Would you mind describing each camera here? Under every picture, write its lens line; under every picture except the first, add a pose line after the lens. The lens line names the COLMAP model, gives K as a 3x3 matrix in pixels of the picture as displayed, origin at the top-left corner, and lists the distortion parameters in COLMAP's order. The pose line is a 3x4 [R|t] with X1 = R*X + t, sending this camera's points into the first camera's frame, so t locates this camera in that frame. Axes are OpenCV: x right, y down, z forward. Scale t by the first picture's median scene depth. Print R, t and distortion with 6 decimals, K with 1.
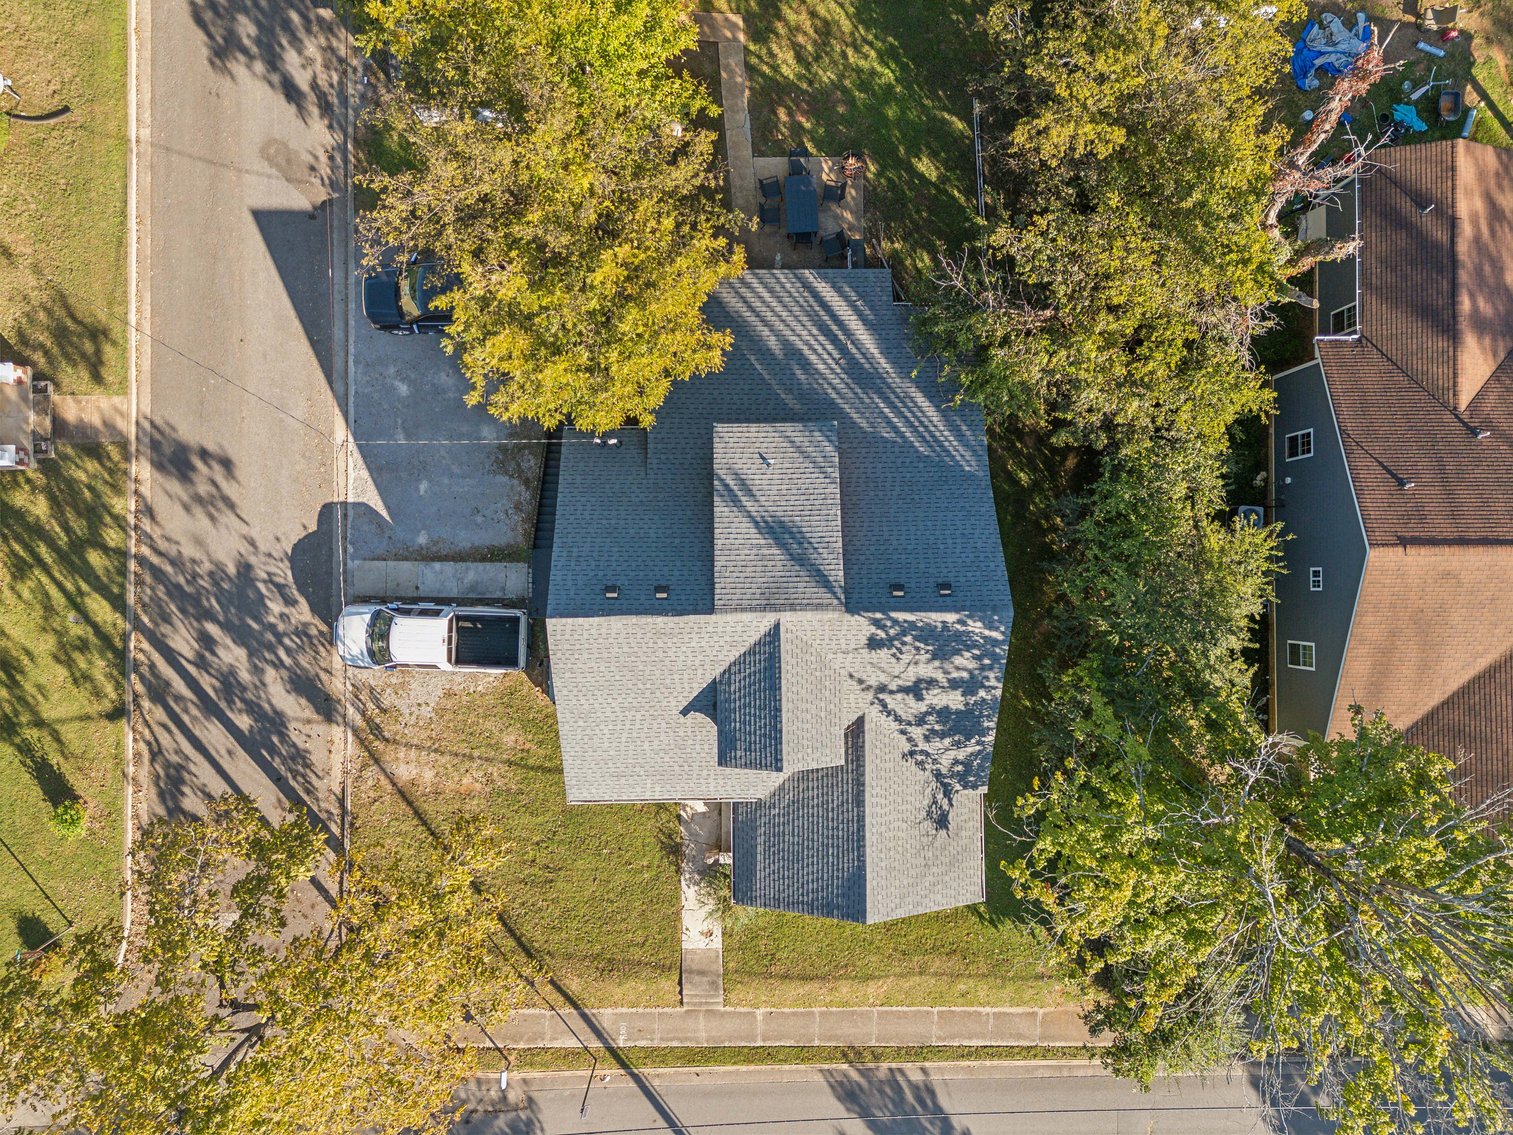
lens RADIAL K [[1109.0, 0, 753.9], [0, 1109.0, 567.4], [0, 0, 1]] dist [0.055949, -0.041014]
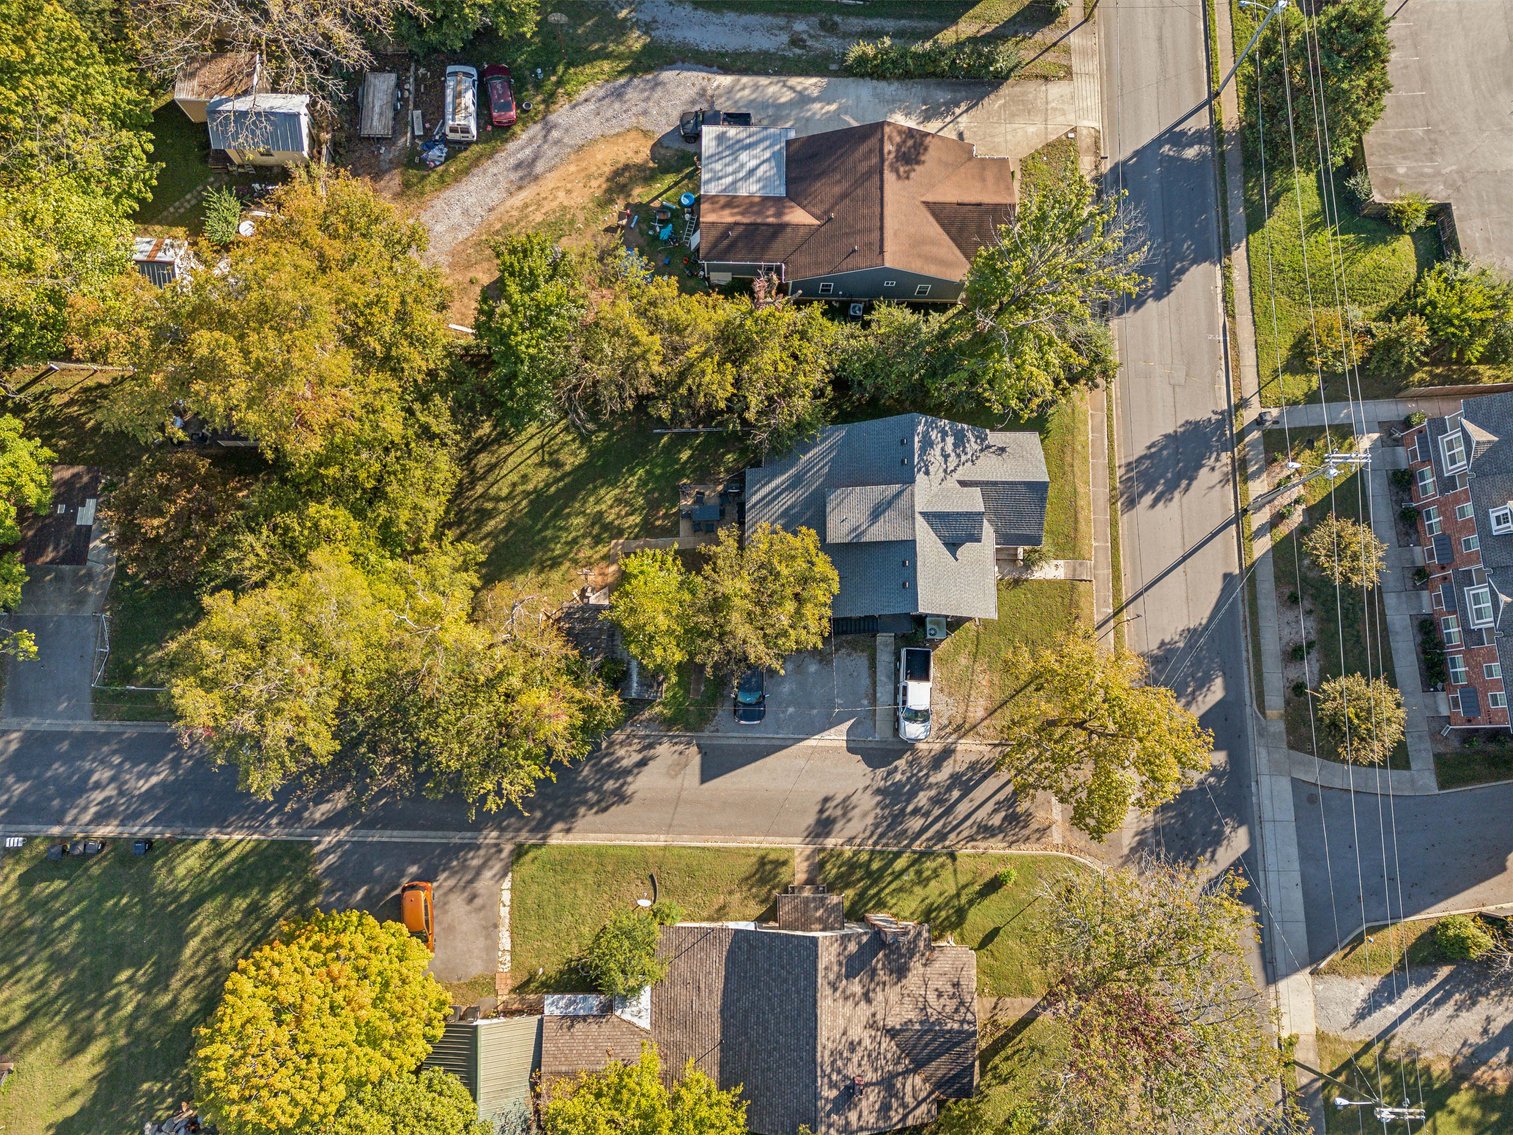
lens RADIAL K [[1109.0, 0, 753.9], [0, 1109.0, 567.4], [0, 0, 1]] dist [0.055949, -0.041014]
pose [[0.016478, -0.989491, 0.143654, -0.349327], [0.999003, 0.022255, 0.038698, -0.309855], [-0.041488, 0.142873, 0.988871, -1.014232]]
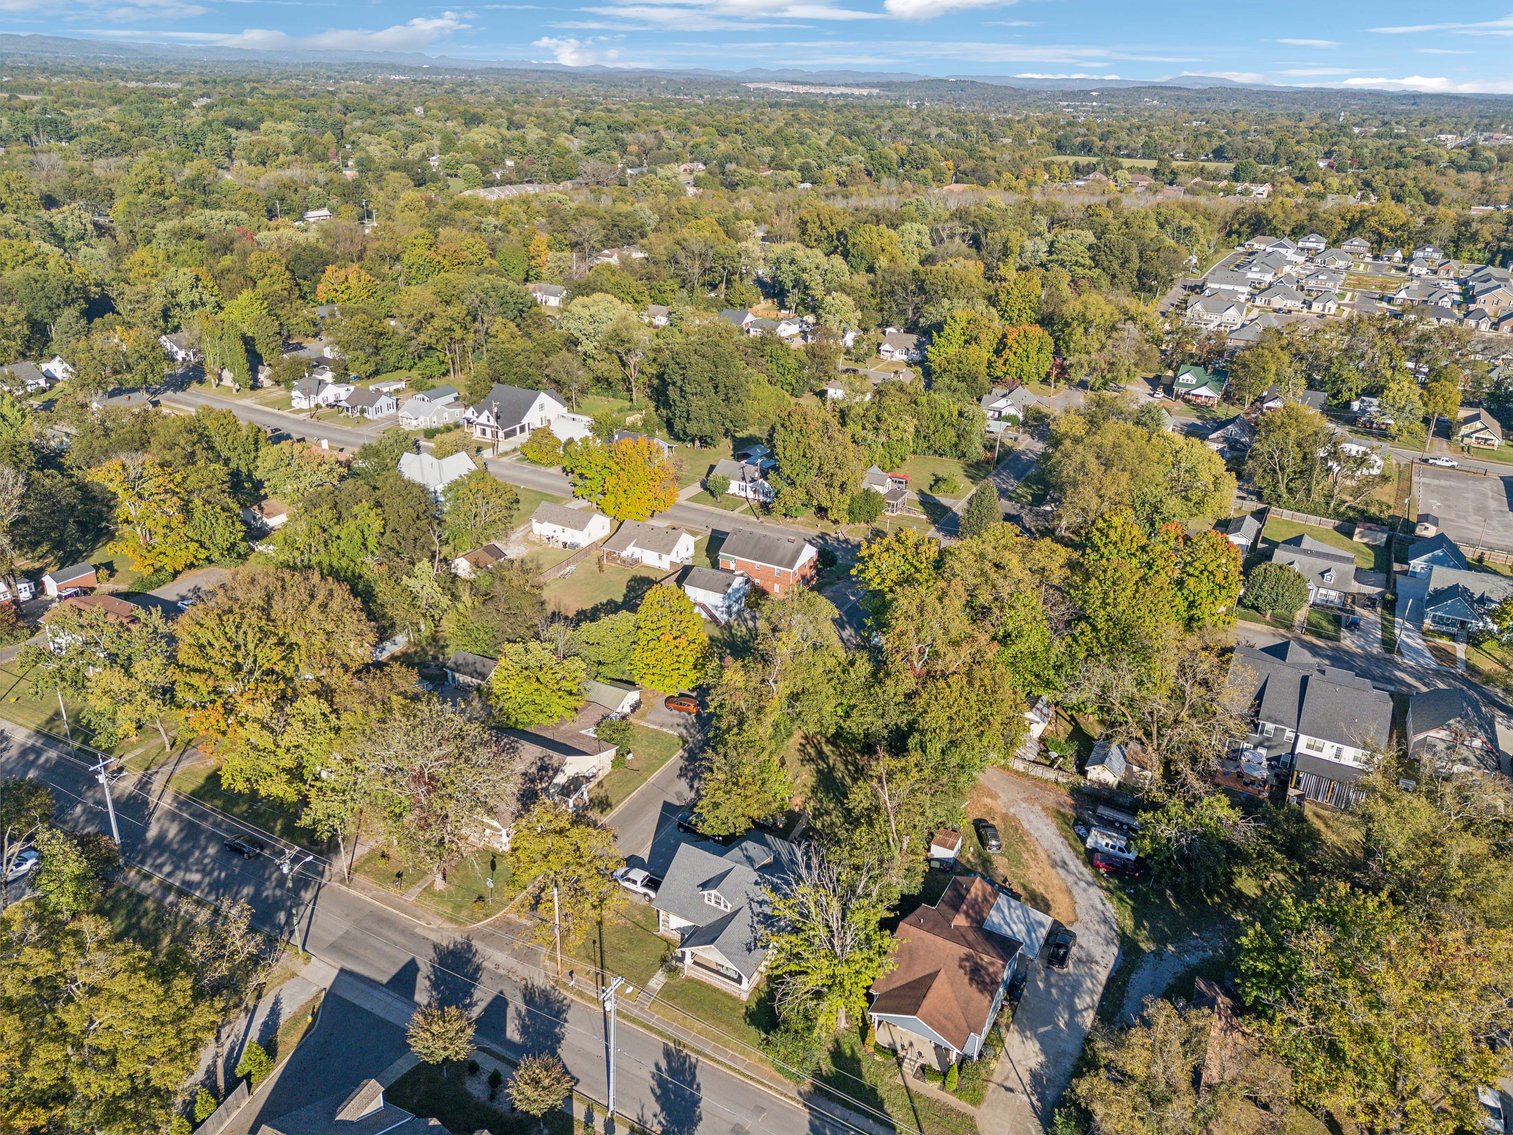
lens RADIAL K [[1110.6, 0, 755.3], [0, 1110.6, 558.6], [0, 0, 1]] dist [0.074721, -0.071454]
pose [[0.875350, 0.199300, -0.440503, 1.212581], [-0.483435, 0.346953, -0.803688, 2.123374], [-0.007342, 0.916462, 0.400054, -1.122053]]
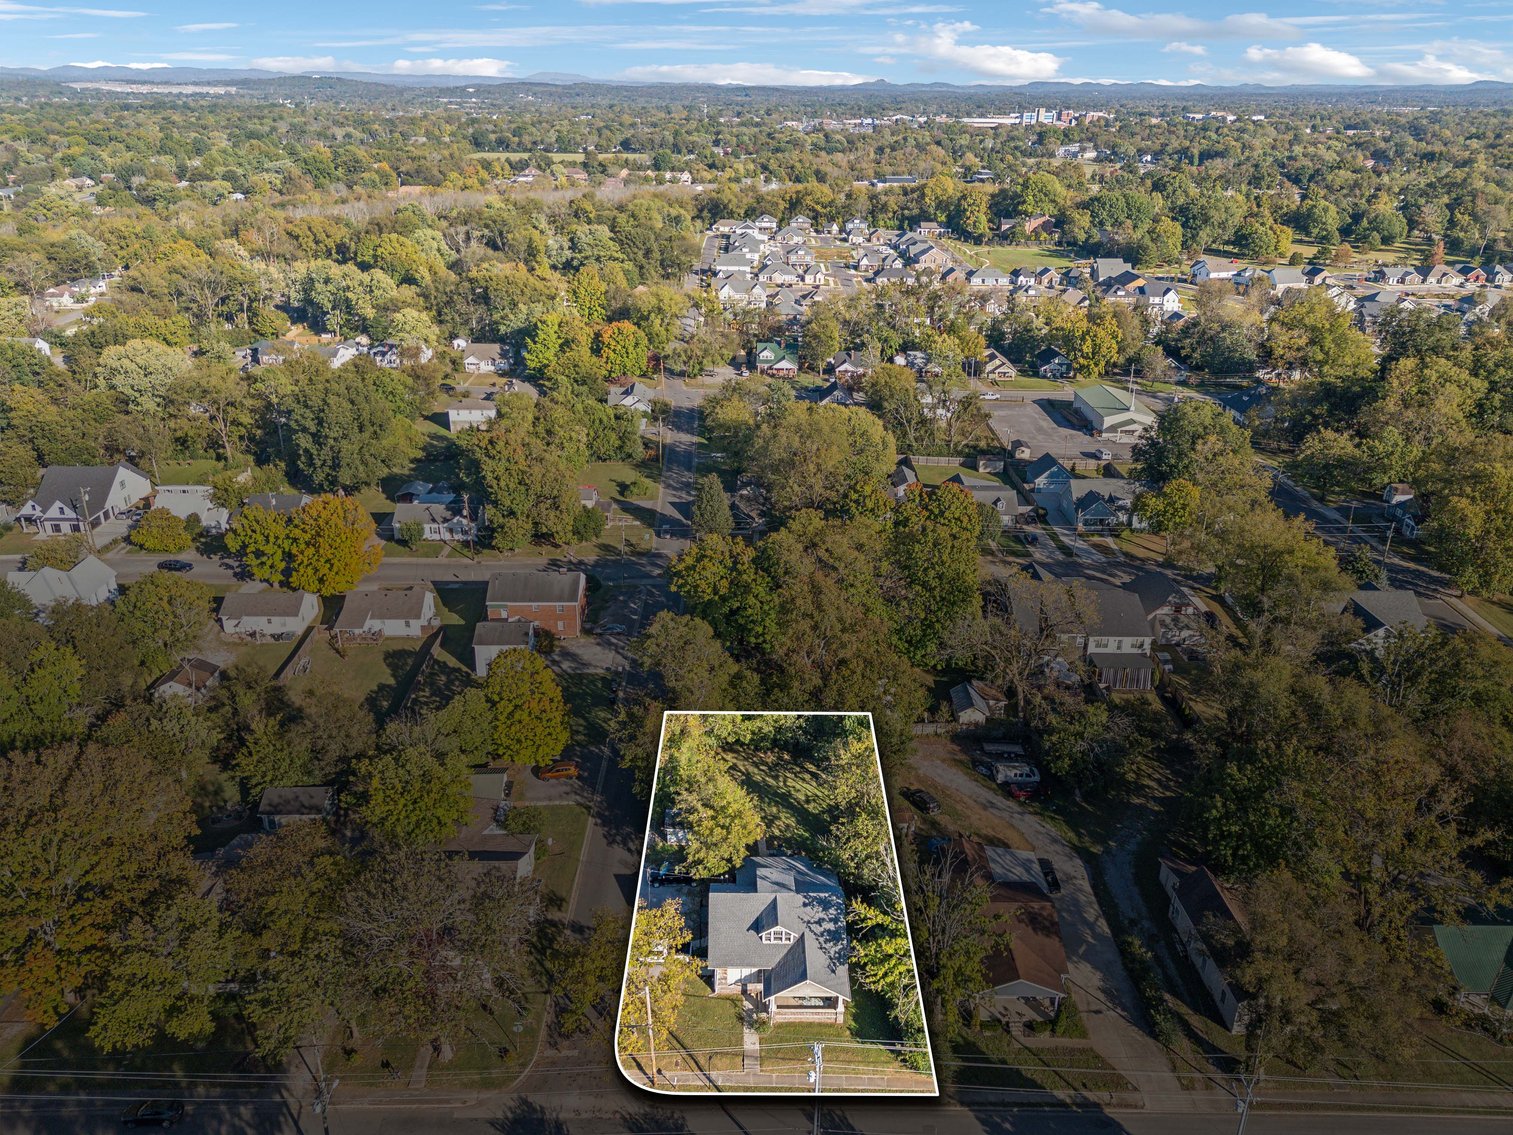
lens RADIAL K [[1110.6, 0, 755.3], [0, 1110.6, 558.6], [0, 0, 1]] dist [0.074721, -0.071454]
pose [[0.999960, -0.008864, 0.001515, -0.032953], [0.004956, 0.402650, -0.915341, 2.296784], [0.007504, 0.915311, 0.402678, -1.147084]]
